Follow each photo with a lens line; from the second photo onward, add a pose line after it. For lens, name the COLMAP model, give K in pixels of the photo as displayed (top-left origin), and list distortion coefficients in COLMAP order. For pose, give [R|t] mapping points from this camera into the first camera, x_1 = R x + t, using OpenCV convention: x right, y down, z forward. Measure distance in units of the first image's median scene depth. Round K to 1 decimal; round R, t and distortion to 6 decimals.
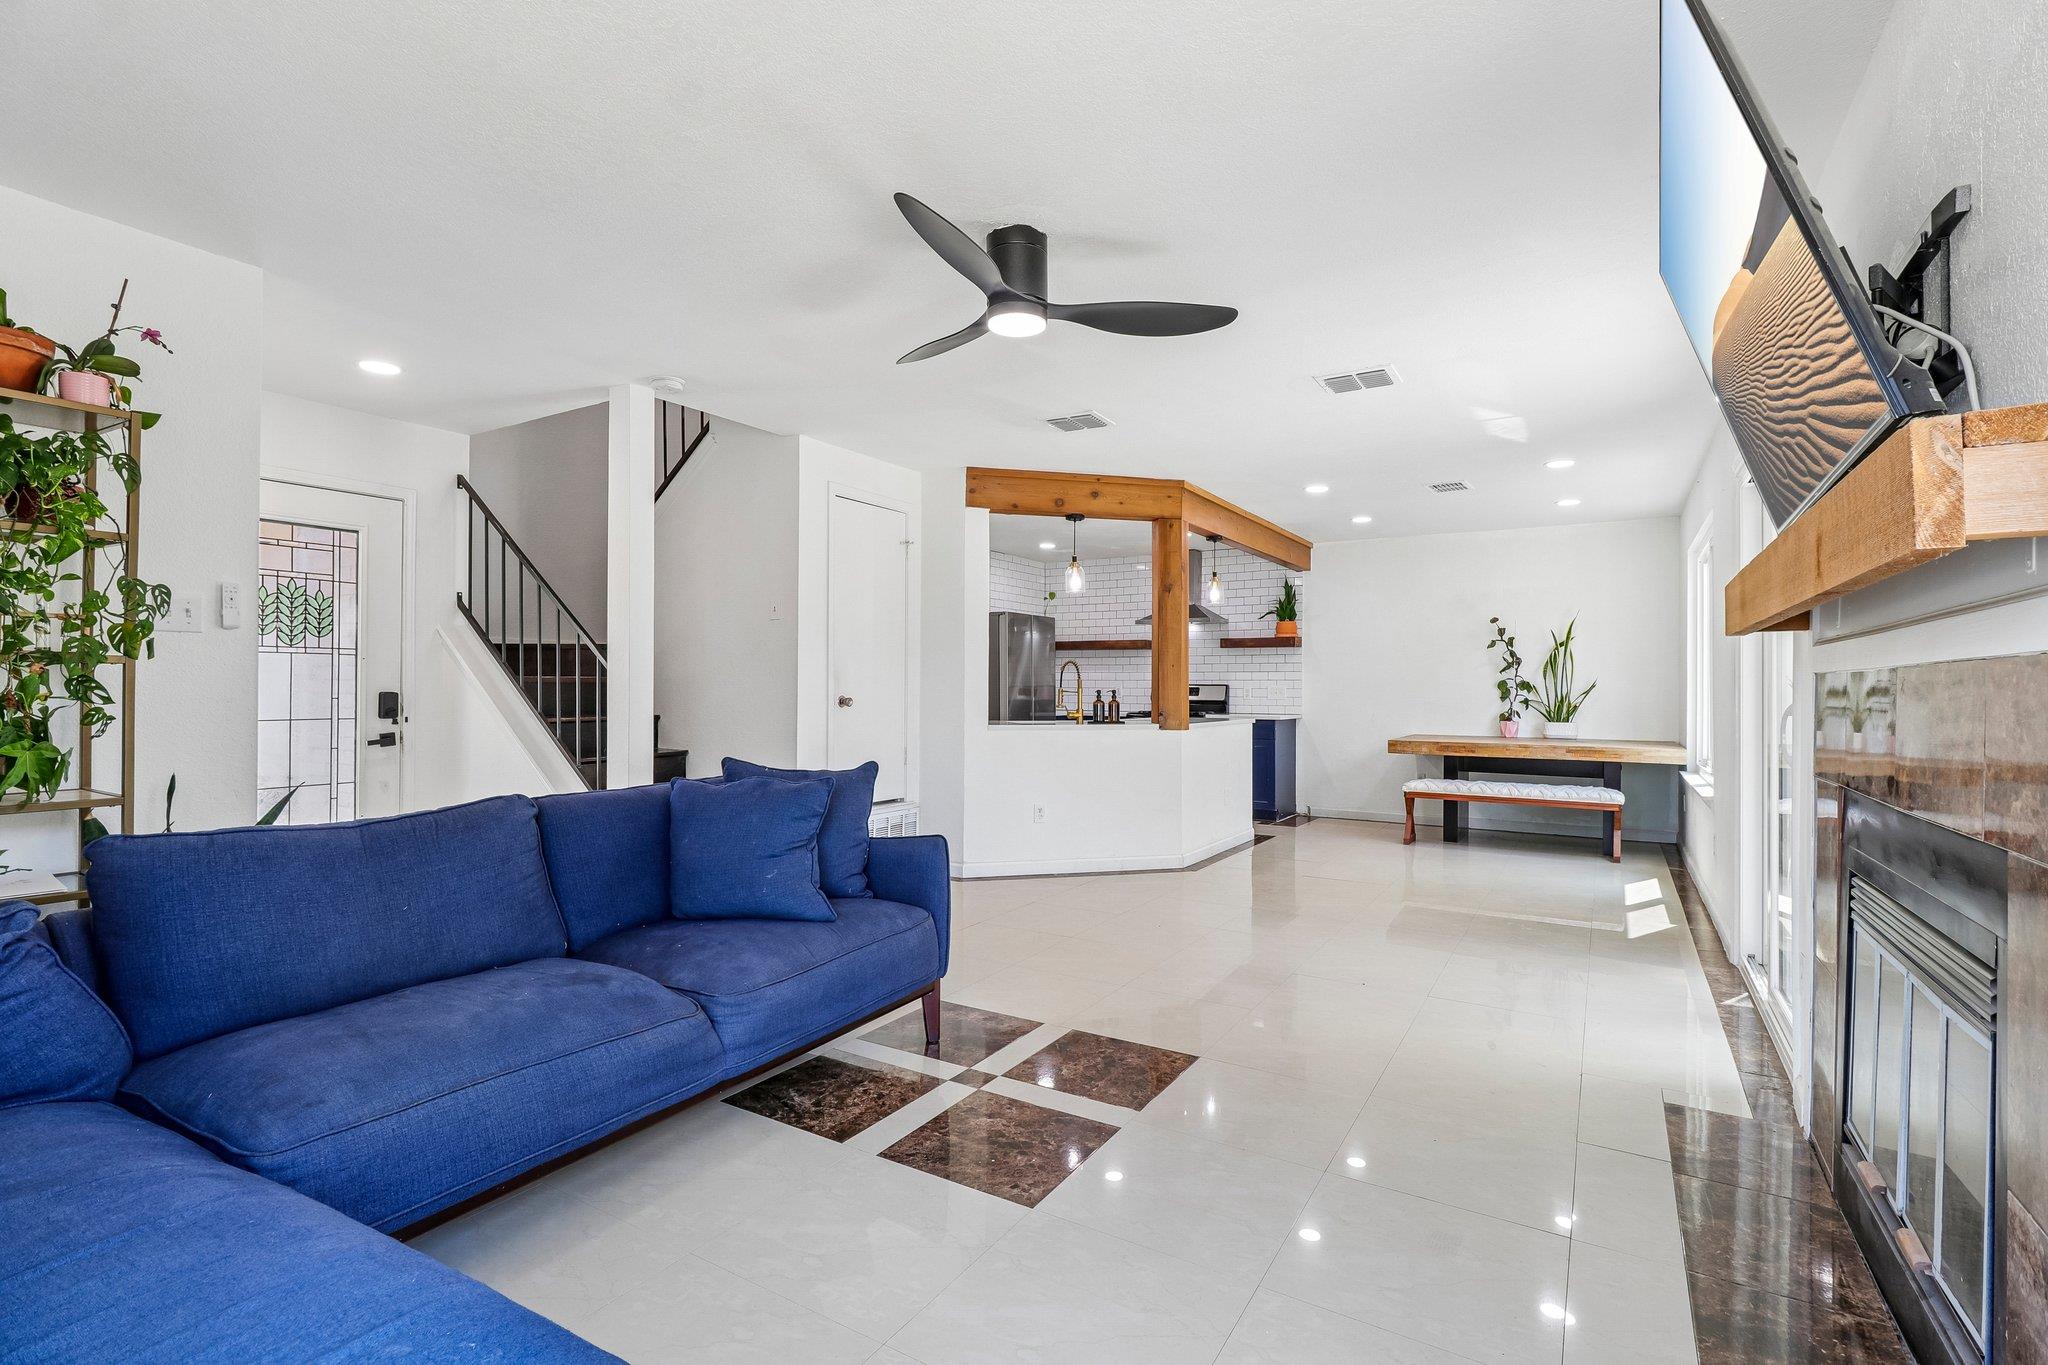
lens RADIAL K [[949.5, 0, 1028.8], [0, 949.5, 685.0], [0, 0, 1]] dist [0.006414, -0.003367]
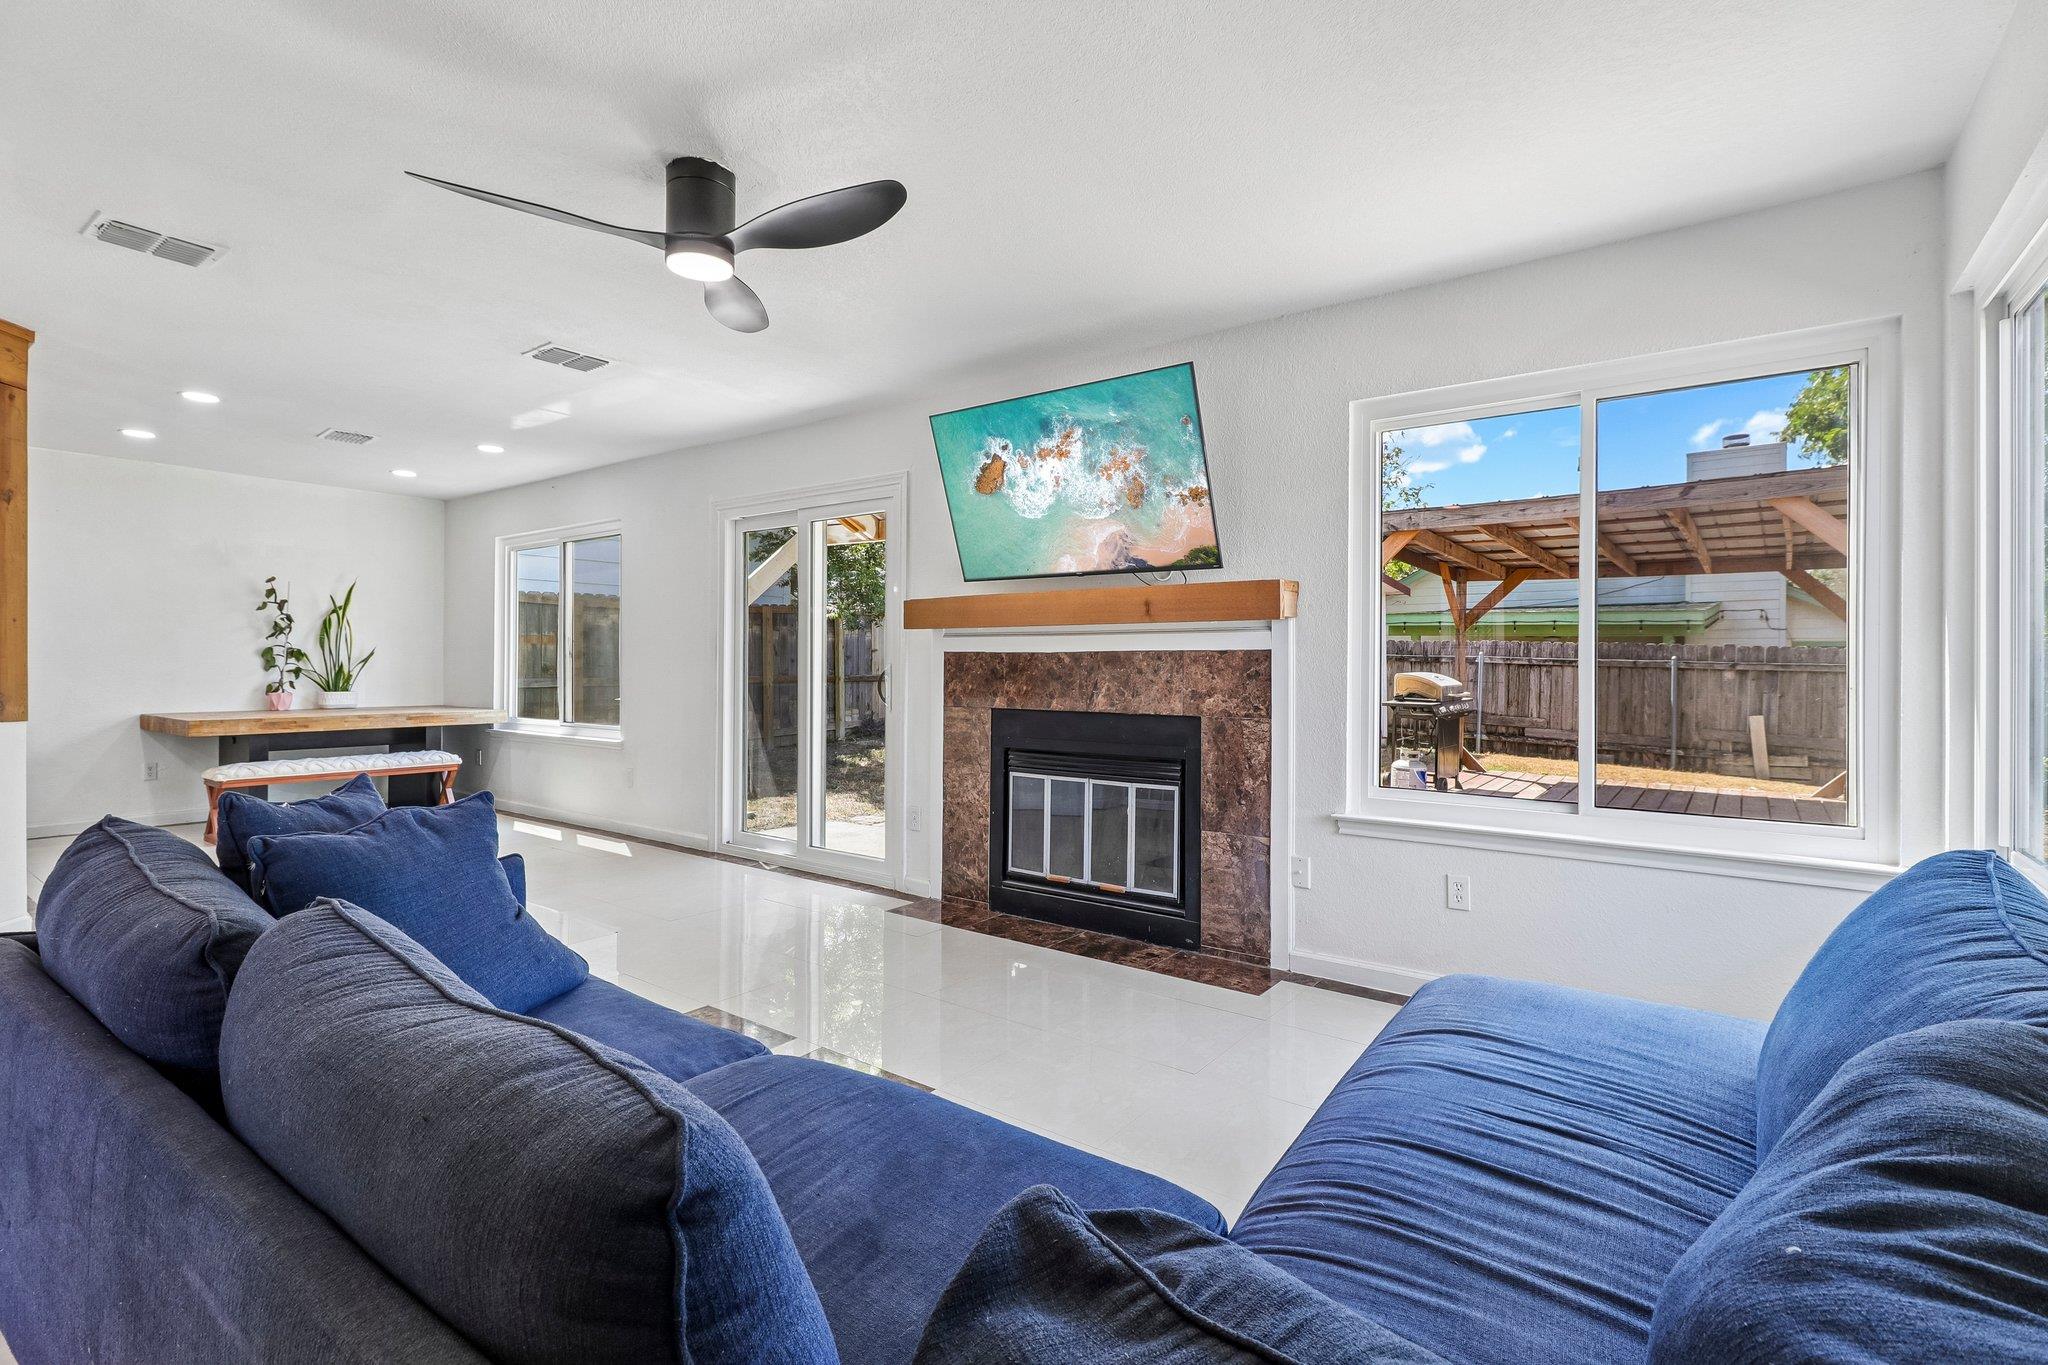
lens RADIAL K [[949.5, 0, 1026.7], [0, 949.5, 667.6], [0, 0, 1]] dist [0.006414, -0.003367]
pose [[0.094536, -0.007883, 0.995490, -0.328226], [-0.007532, 0.999934, 0.008634, 0.001068], [-0.995493, -0.008314, 0.094470, 0.207711]]
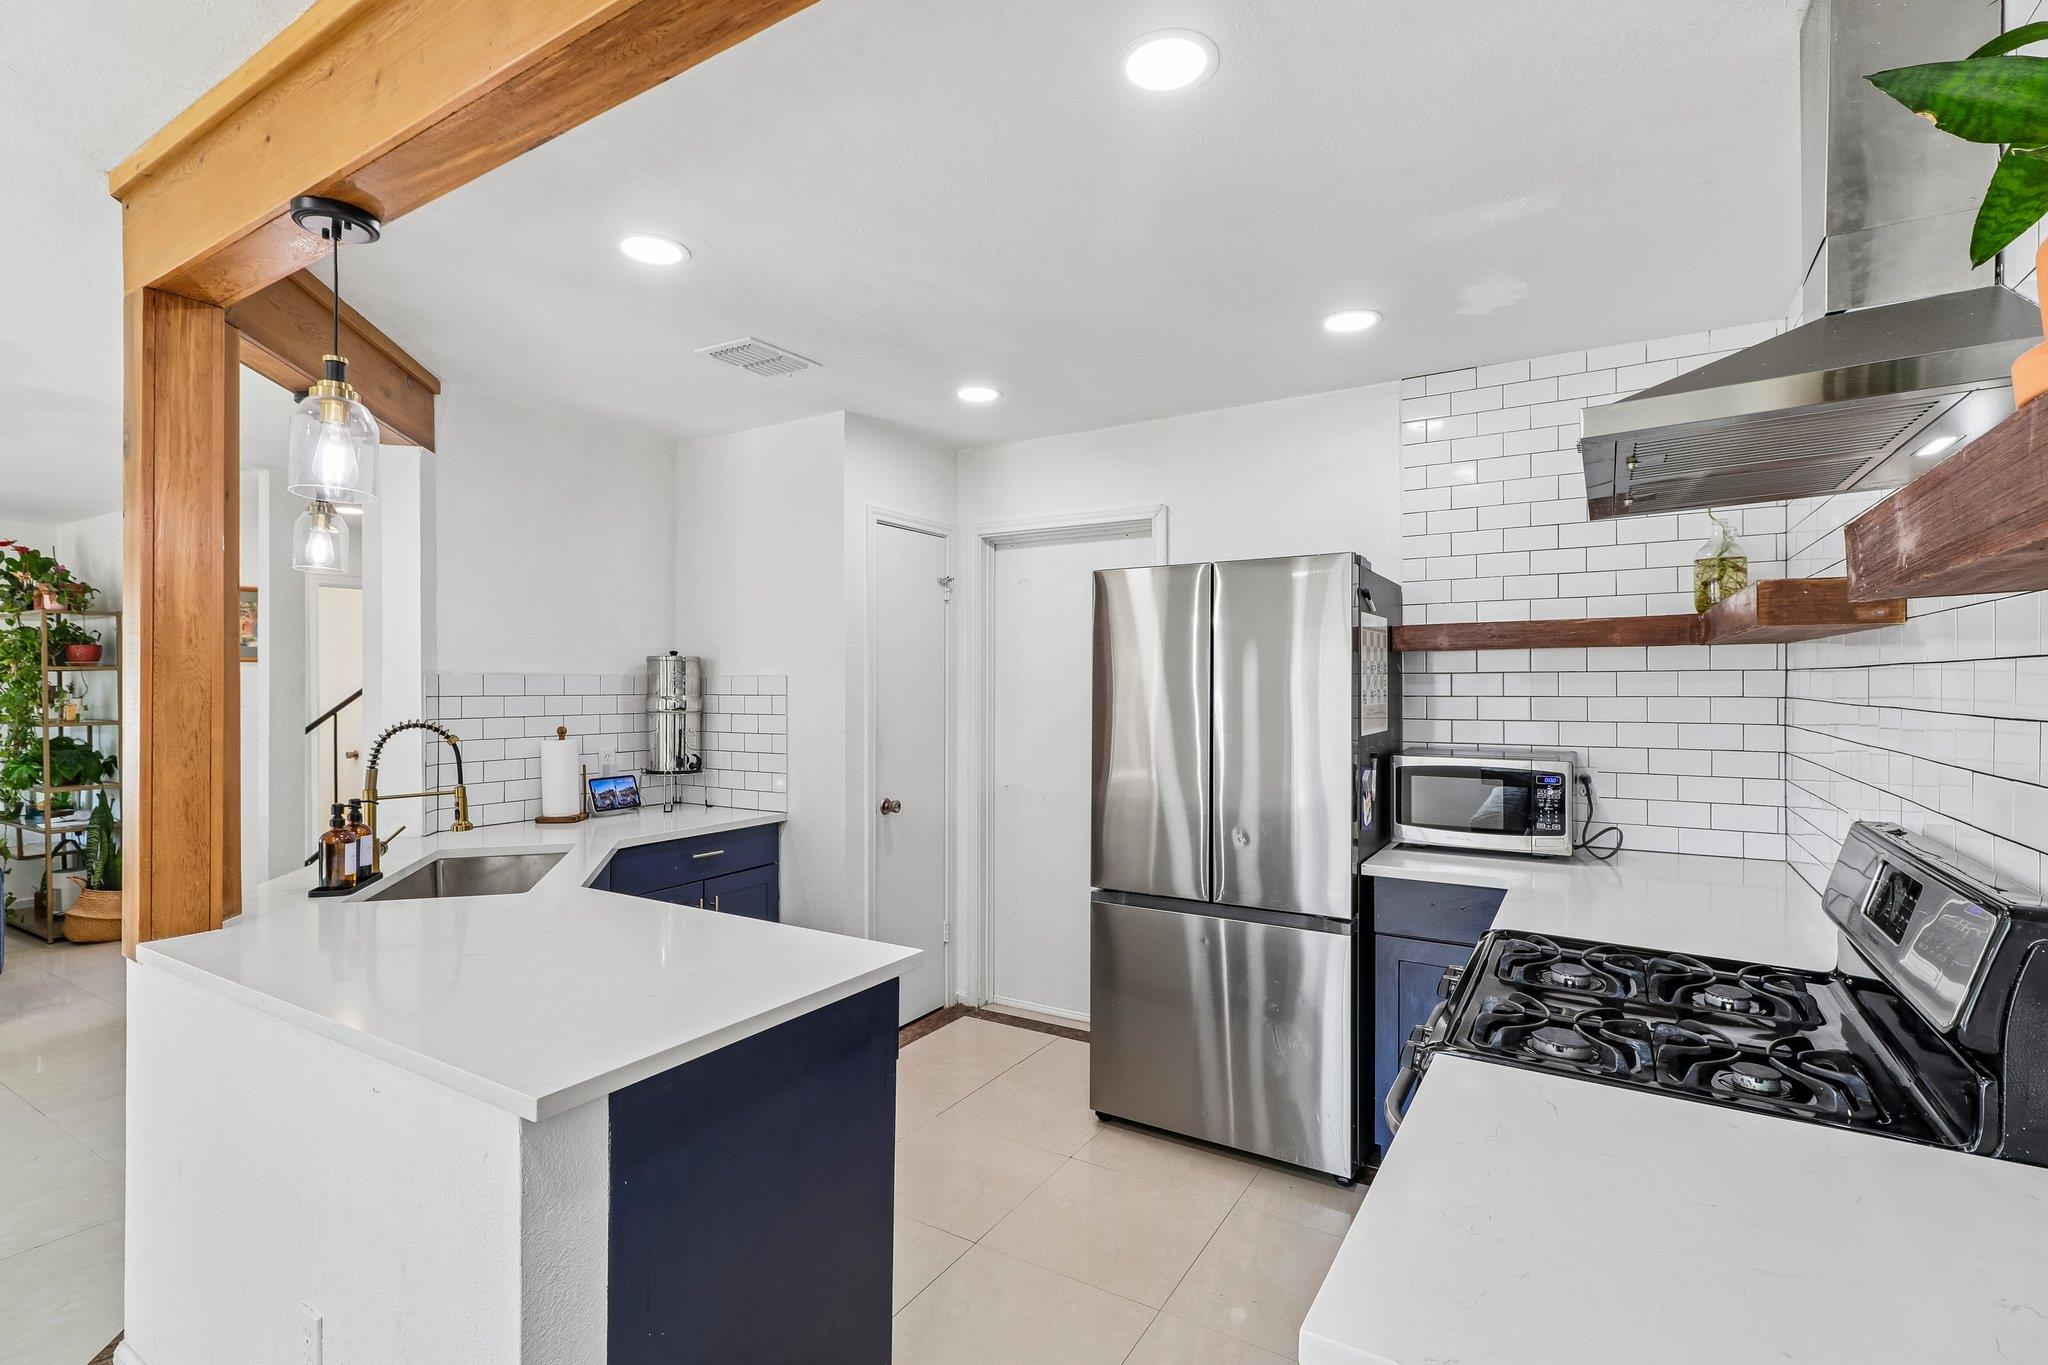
lens RADIAL K [[949.5, 0, 1025.3], [0, 949.5, 684.2], [0, 0, 1]] dist [0.006414, -0.003367]
pose [[-0.002383, -0.003024, -0.999993, 0.376839], [0.004113, 0.999987, -0.003034, -0.031868], [0.999989, -0.004120, -0.002370, 1.021957]]
